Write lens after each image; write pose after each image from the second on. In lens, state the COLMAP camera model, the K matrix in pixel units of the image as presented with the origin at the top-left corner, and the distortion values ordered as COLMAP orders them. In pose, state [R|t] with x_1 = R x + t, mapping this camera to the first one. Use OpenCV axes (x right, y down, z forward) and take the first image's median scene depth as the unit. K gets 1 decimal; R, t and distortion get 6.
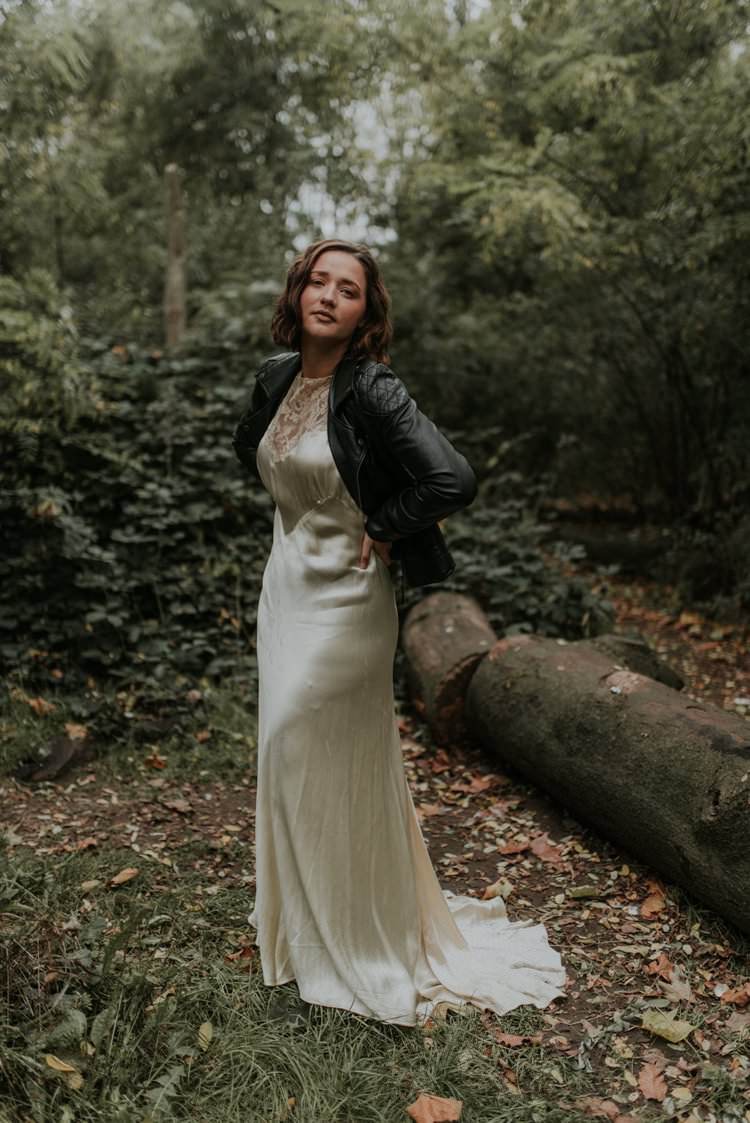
lens RADIAL K [[1067.7, 0, 375.0], [0, 1067.7, 561.5], [0, 0, 1]] dist [0.017333, 0.006101]
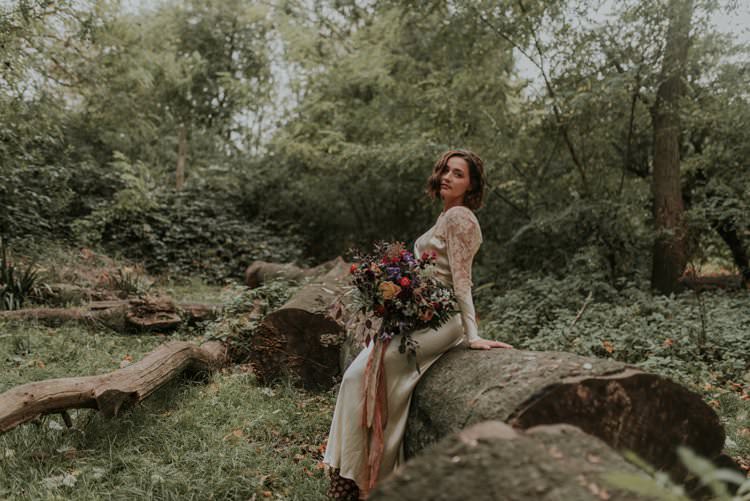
lens RADIAL K [[713.1, 0, 375.0], [0, 713.1, 250.5], [0, 0, 1]] dist [0.017333, 0.006101]
pose [[0.993071, 0.036248, 0.111785, 0.223898], [-0.021811, 0.991564, -0.127770, 0.362021], [-0.115474, 0.124446, 0.985484, -1.685986]]
